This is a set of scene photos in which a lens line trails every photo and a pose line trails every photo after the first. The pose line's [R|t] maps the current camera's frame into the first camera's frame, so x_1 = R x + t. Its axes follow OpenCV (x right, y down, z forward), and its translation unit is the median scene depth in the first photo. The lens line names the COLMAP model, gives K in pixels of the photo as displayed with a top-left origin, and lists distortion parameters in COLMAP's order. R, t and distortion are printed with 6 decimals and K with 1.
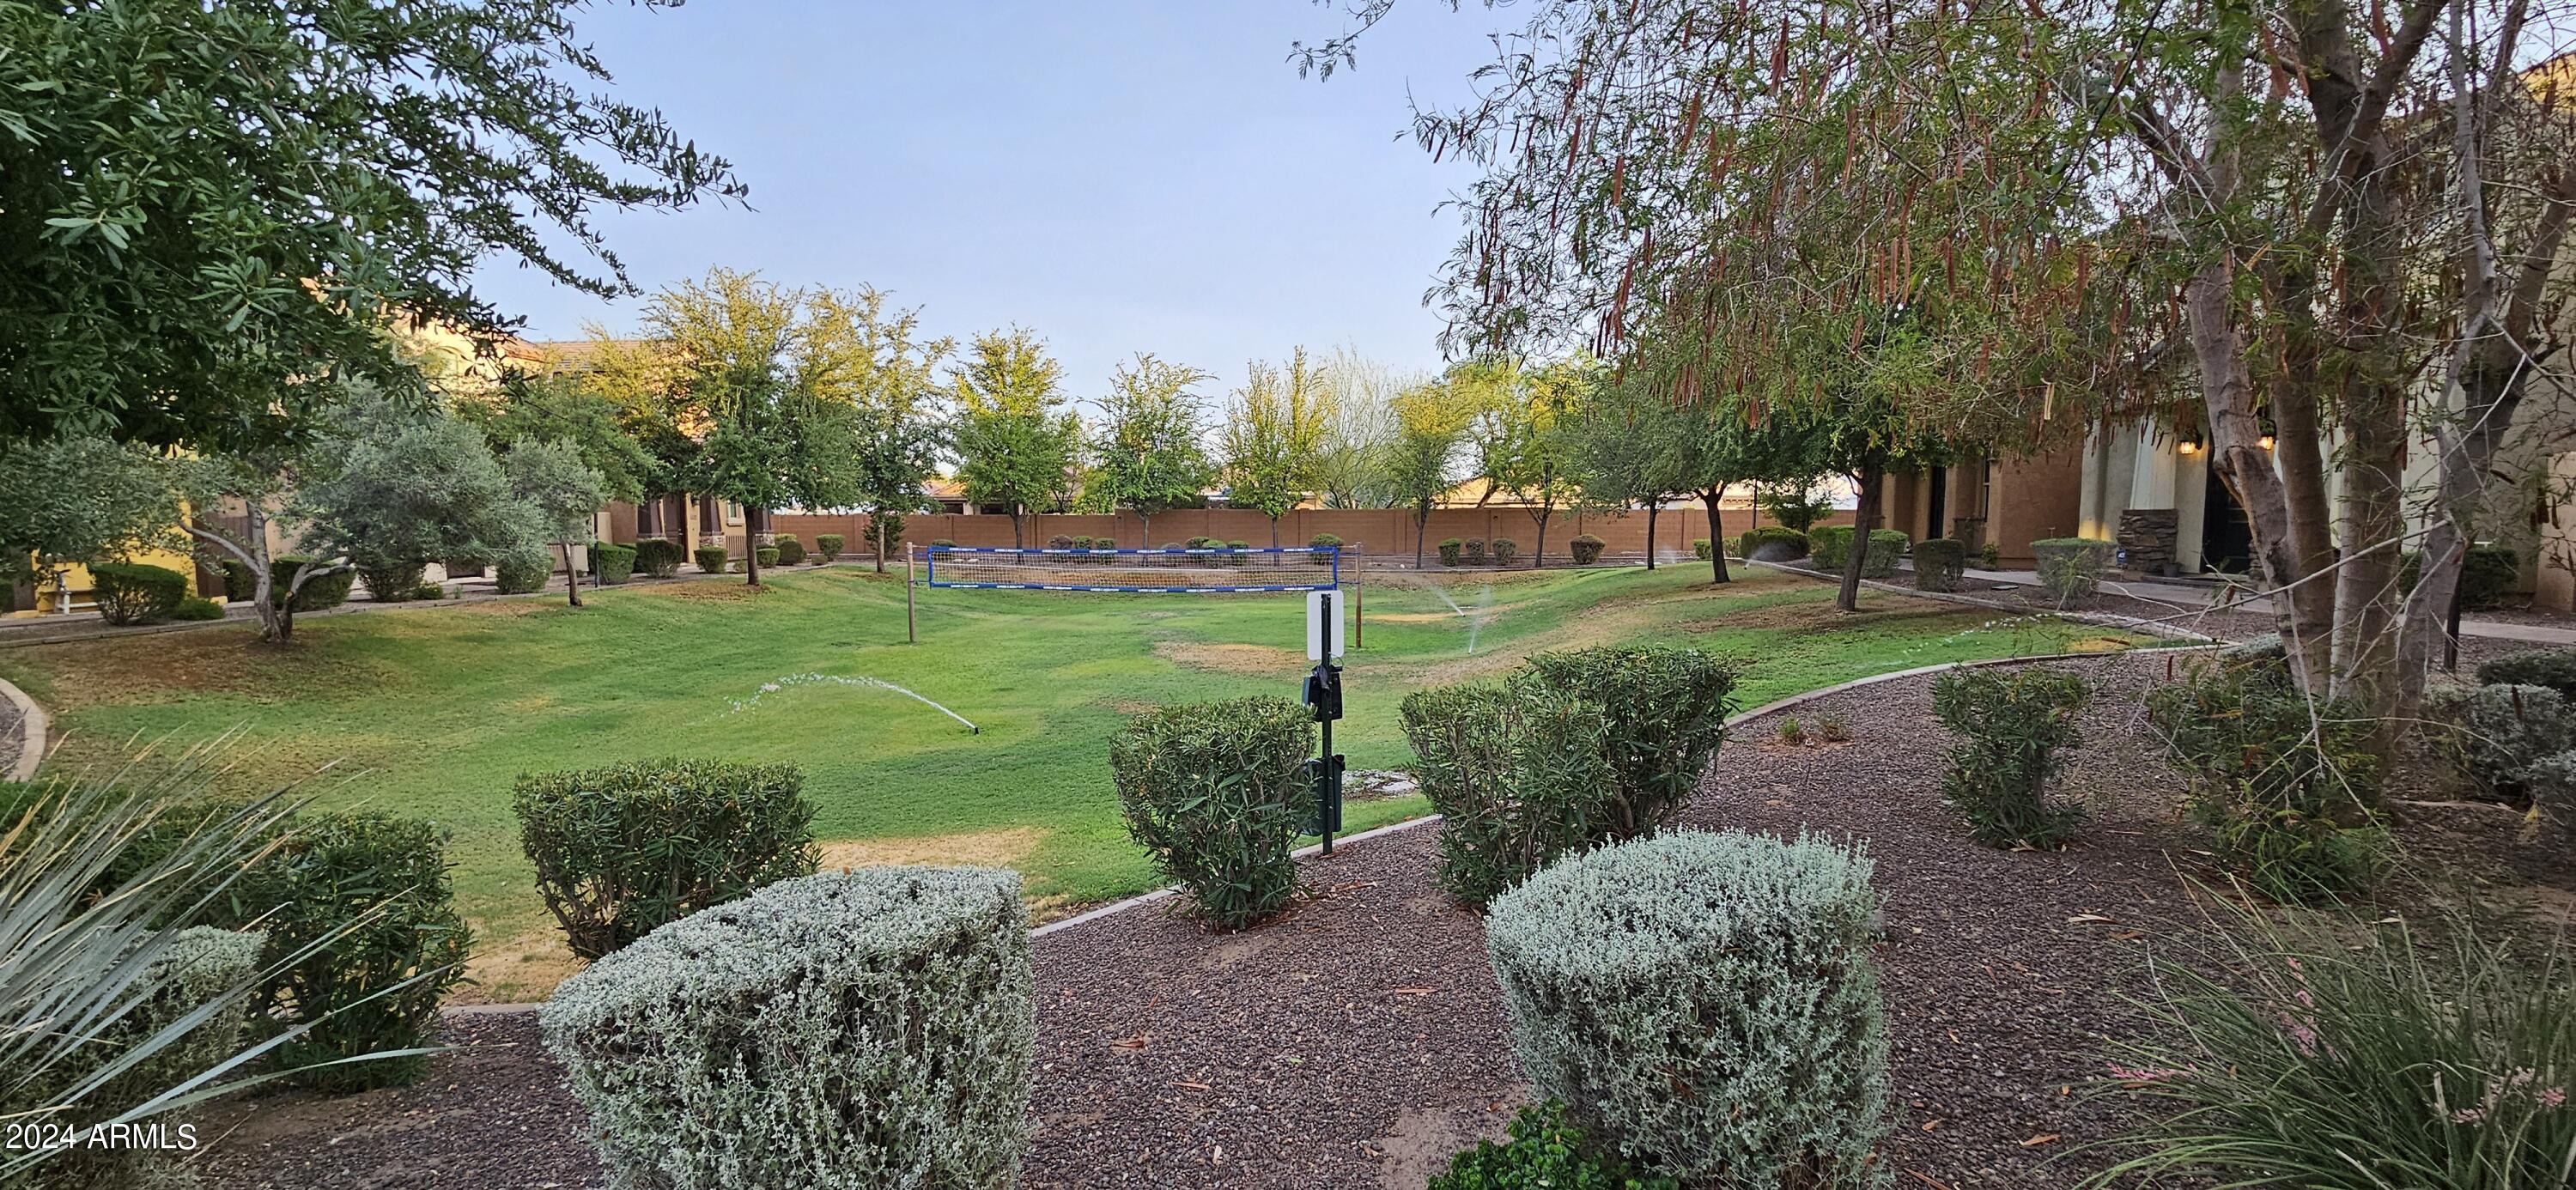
lens RADIAL K [[1046.5, 0, 1290.7], [0, 1046.5, 599.7], [0, 0, 1]] dist [0.001614, 0.000255]
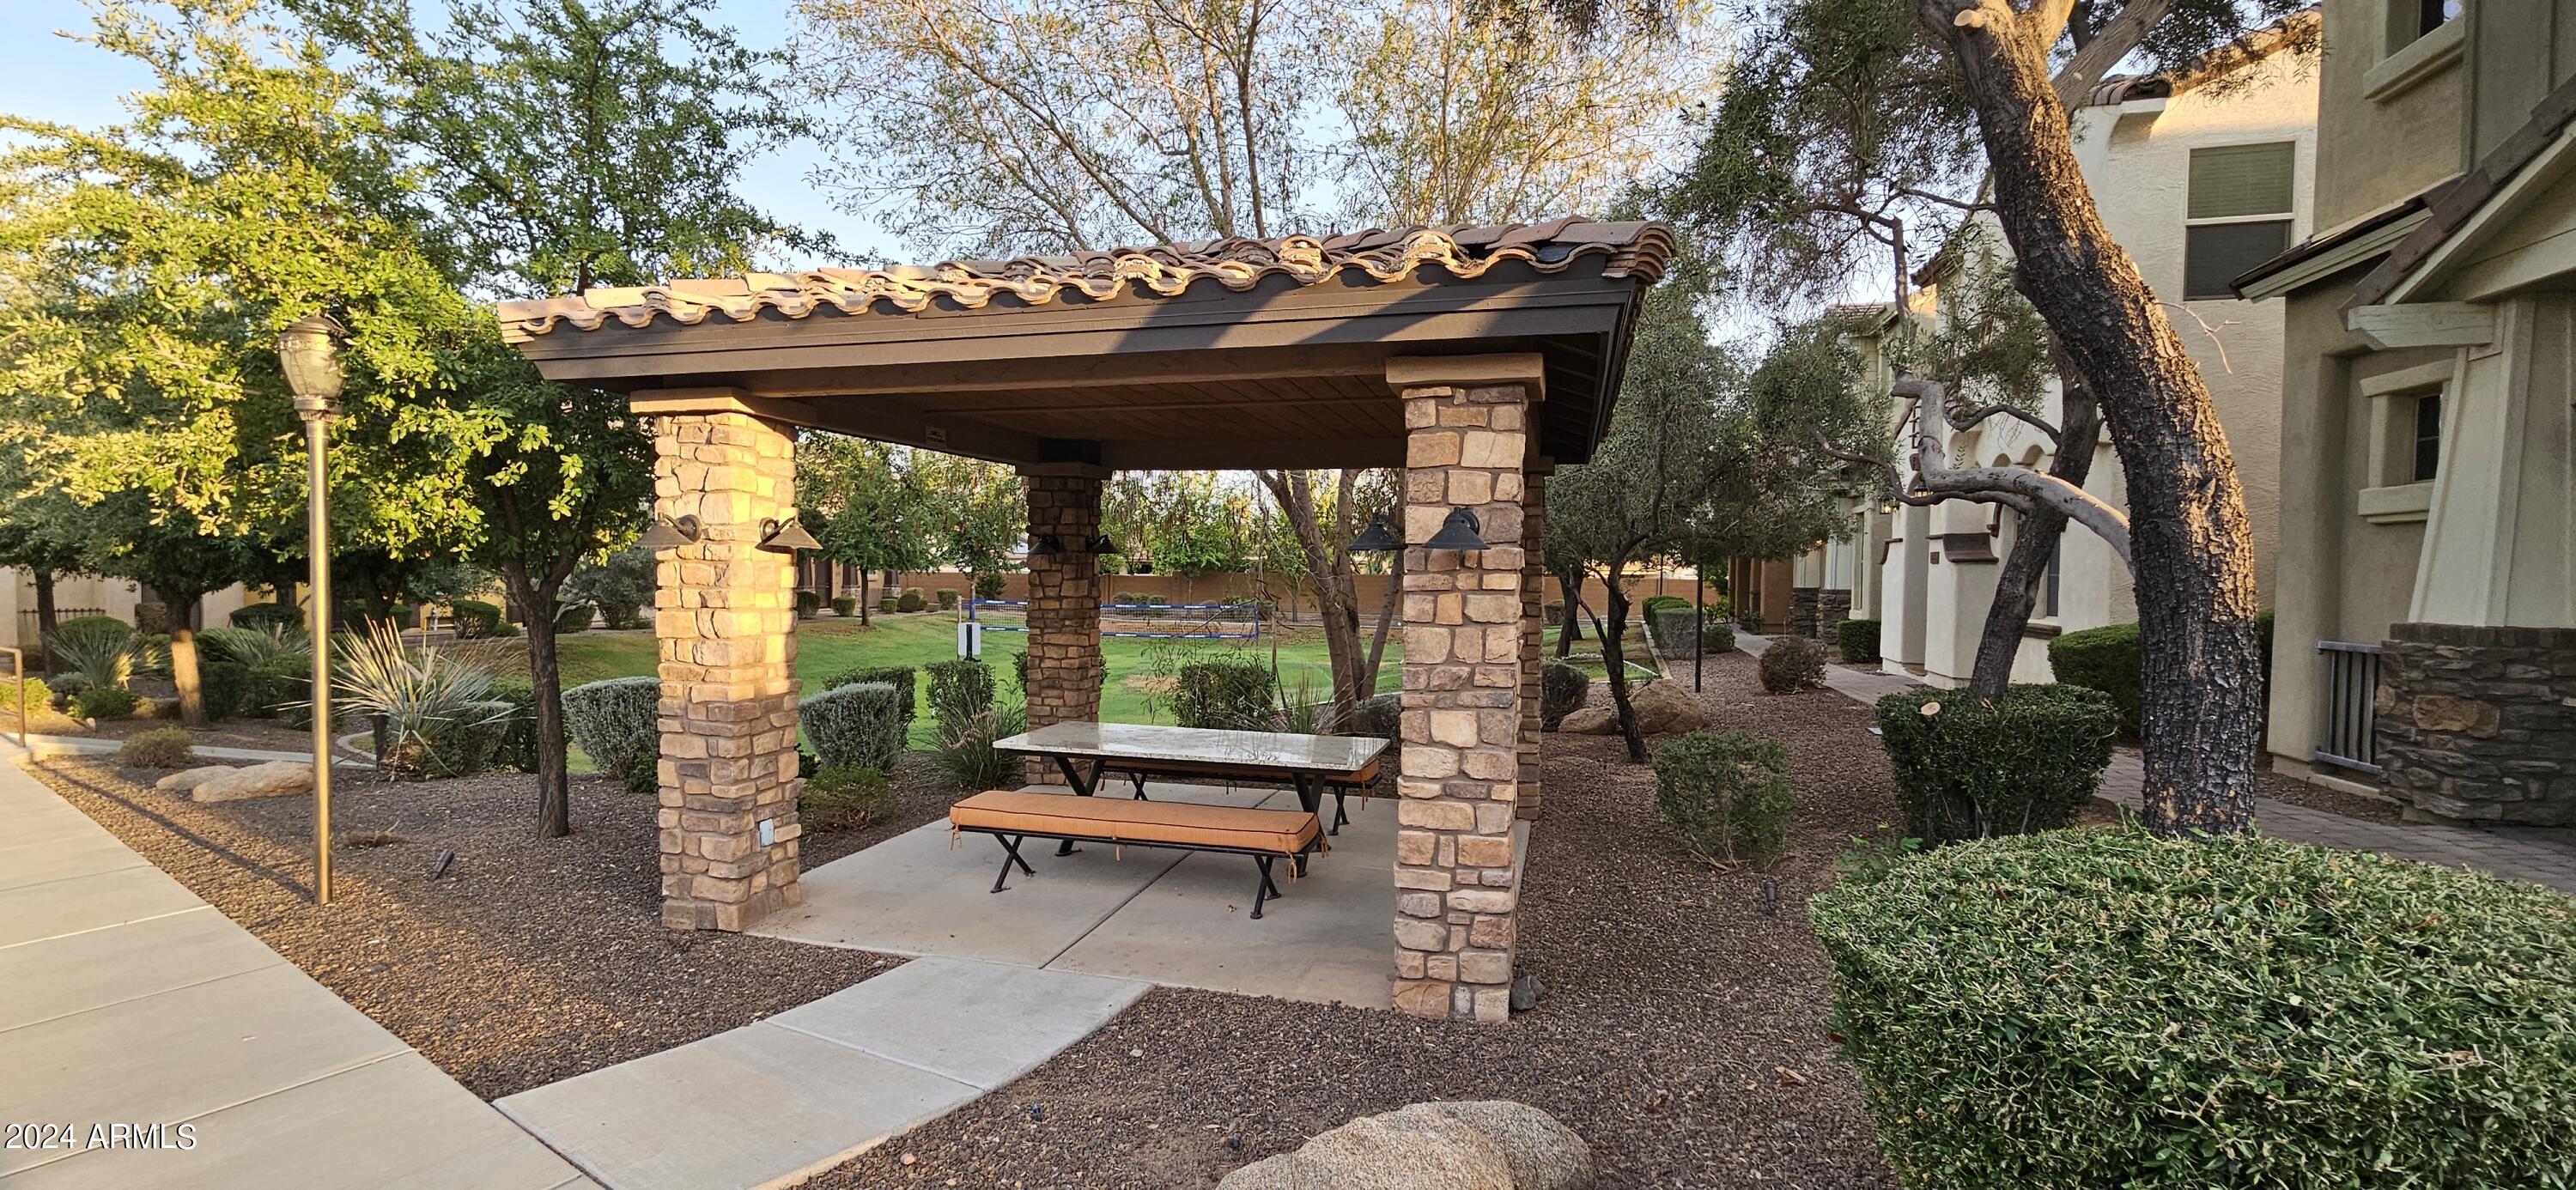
lens RADIAL K [[1046.5, 0, 1288.0], [0, 1046.5, 598.1], [0, 0, 1]] dist [0.001614, 0.000255]
pose [[0.986142, 0.018884, -0.164824, 0.360752], [-0.028330, 0.998076, -0.055148, 0.014036], [0.163465, 0.059053, 0.984780, -0.346499]]
